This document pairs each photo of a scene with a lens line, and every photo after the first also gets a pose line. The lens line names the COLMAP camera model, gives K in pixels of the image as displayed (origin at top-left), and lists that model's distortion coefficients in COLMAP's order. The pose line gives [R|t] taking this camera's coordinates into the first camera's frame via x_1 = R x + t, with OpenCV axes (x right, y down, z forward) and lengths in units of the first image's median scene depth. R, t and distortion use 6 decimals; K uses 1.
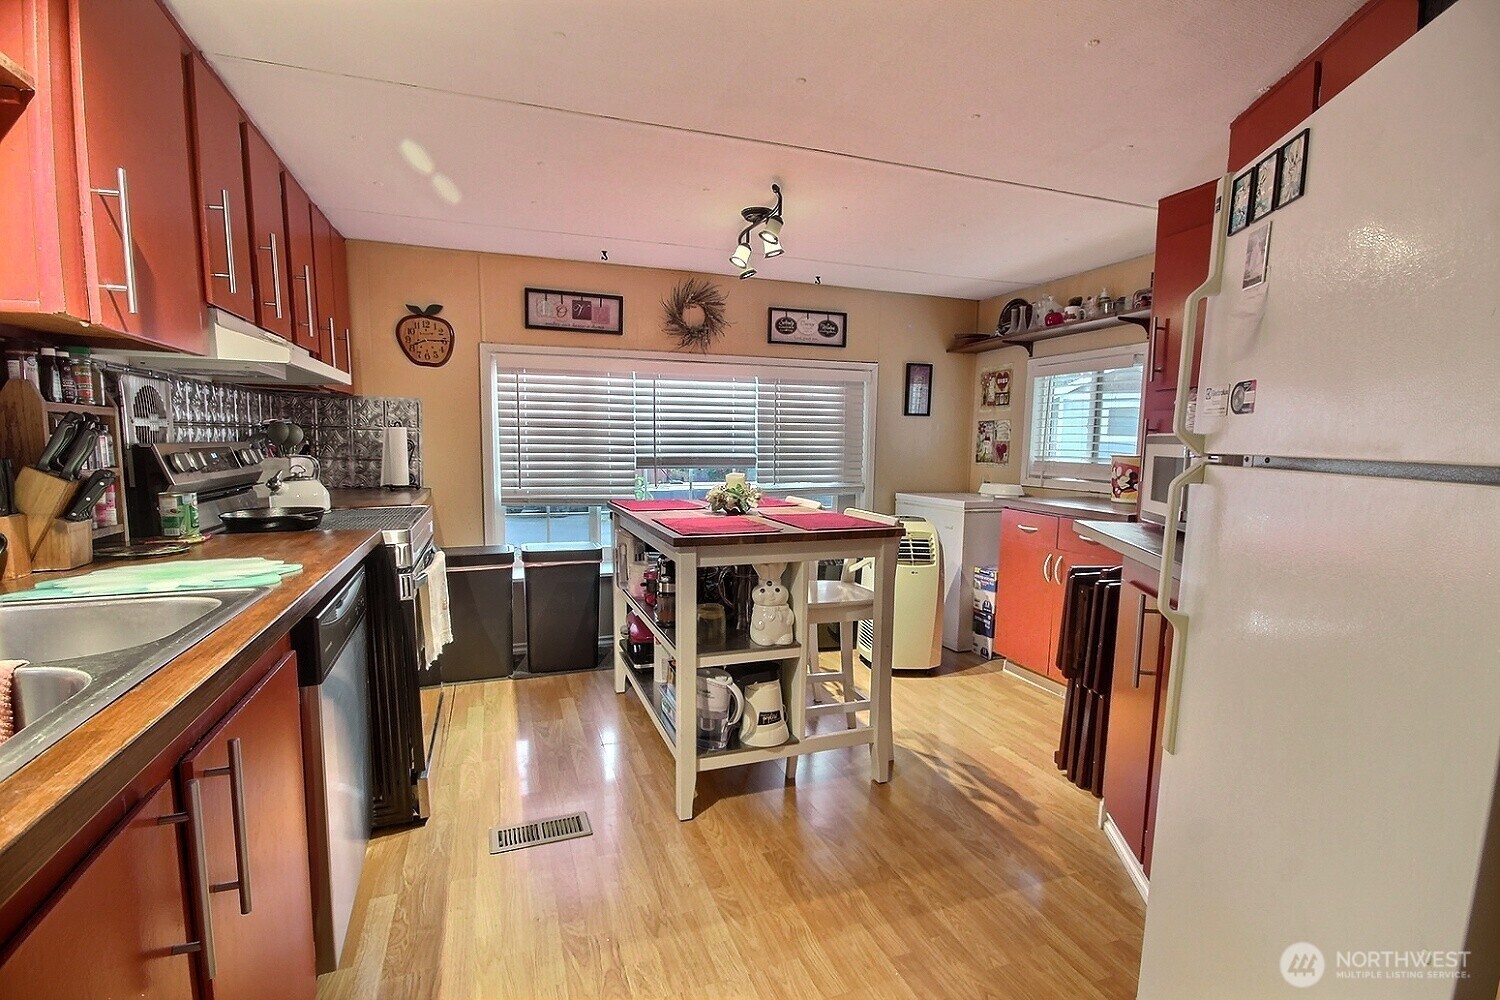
lens RADIAL K [[692.5, 0, 742.4], [0, 692.5, 506.8], [0, 0, 1]] dist [-0.005062, -0.001324]
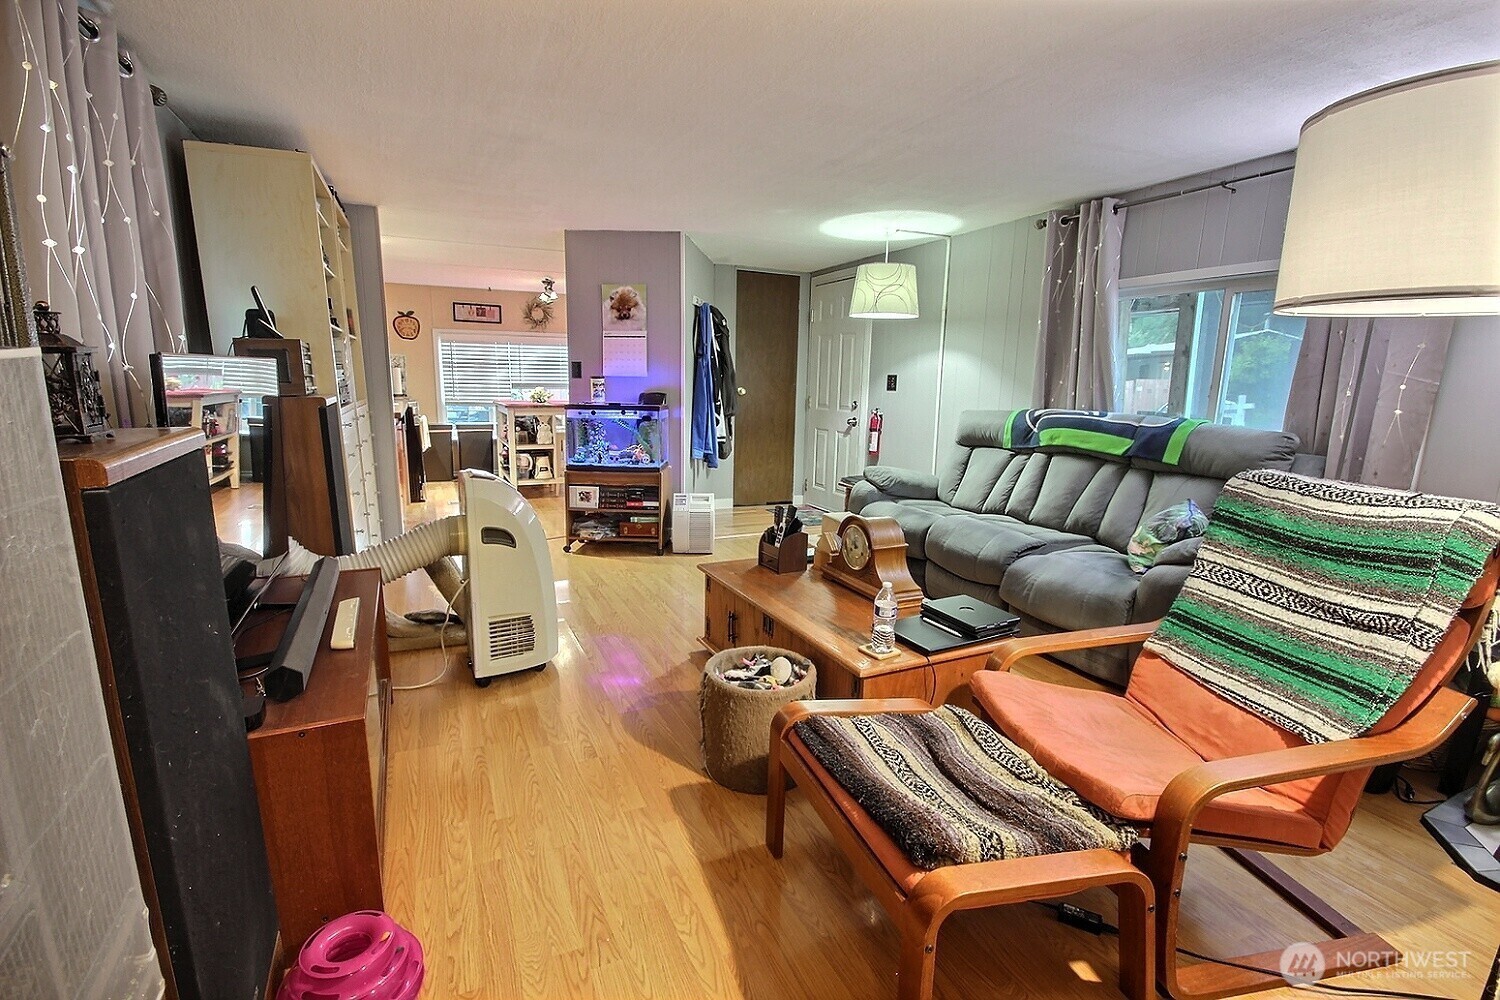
lens RADIAL K [[692.5, 0, 760.4], [0, 692.5, 509.5], [0, 0, 1]] dist [-0.005062, -0.001324]
pose [[0.994819, -0.010982, 0.101071, 0.452128], [0.001997, 0.996067, 0.088576, 0.149188], [-0.101647, -0.087916, 0.990928, -1.405620]]
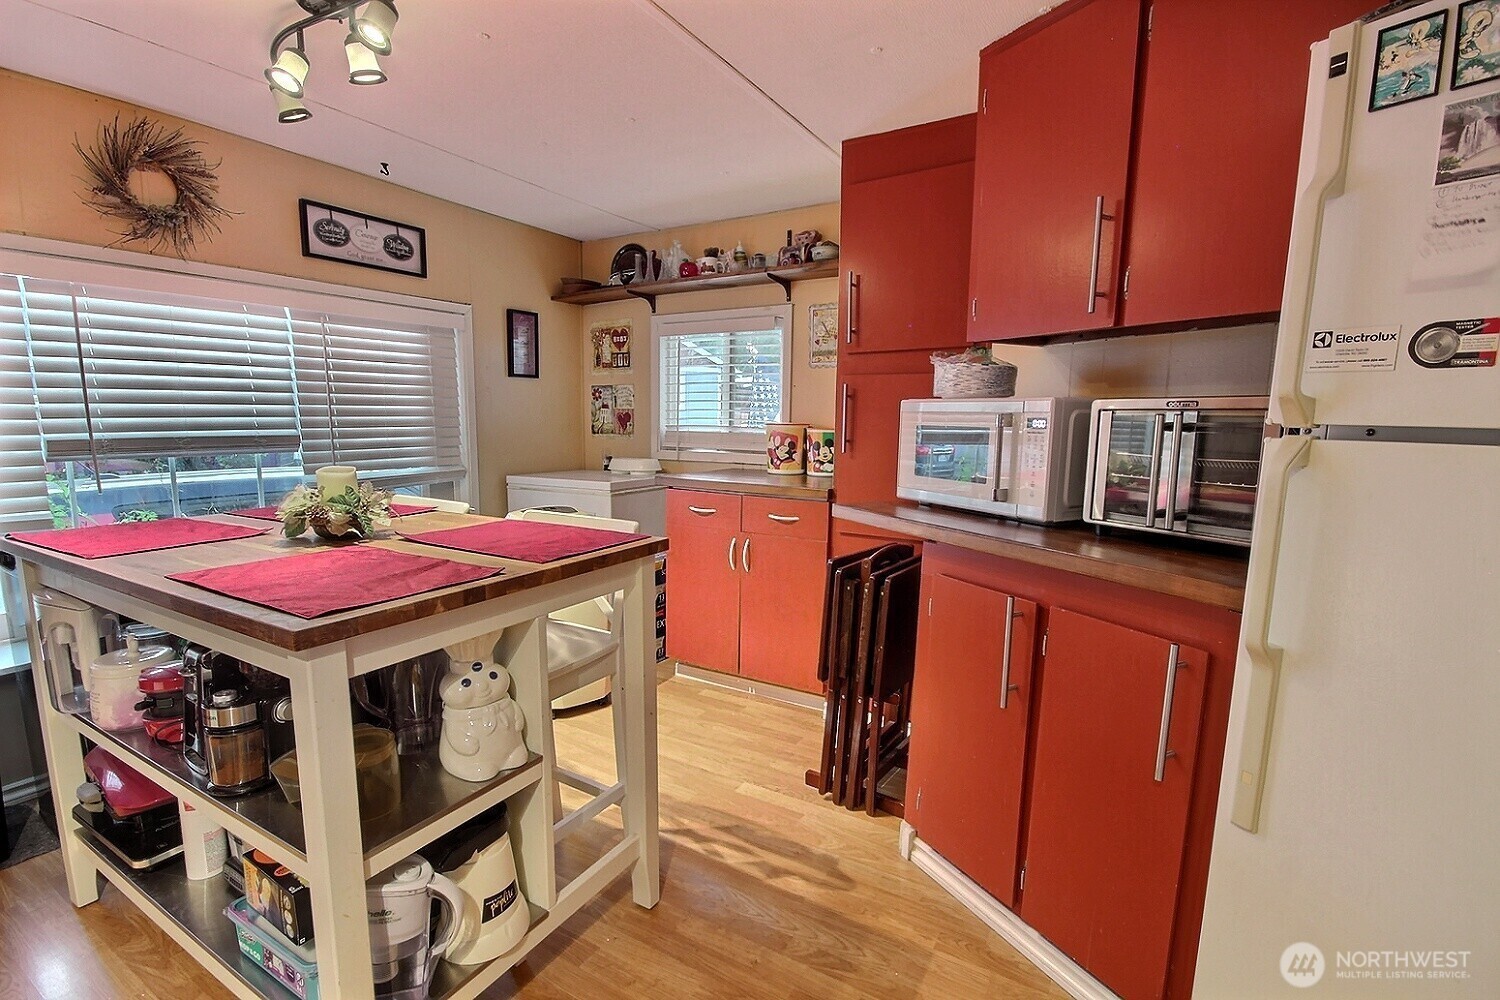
lens RADIAL K [[692.5, 0, 746.0], [0, 692.5, 511.6], [0, 0, 1]] dist [-0.005062, -0.001324]
pose [[0.771124, -0.093387, 0.629799, -0.090424], [0.060825, 0.995466, 0.073136, -0.027808], [-0.633773, -0.018089, 0.773307, 0.301561]]
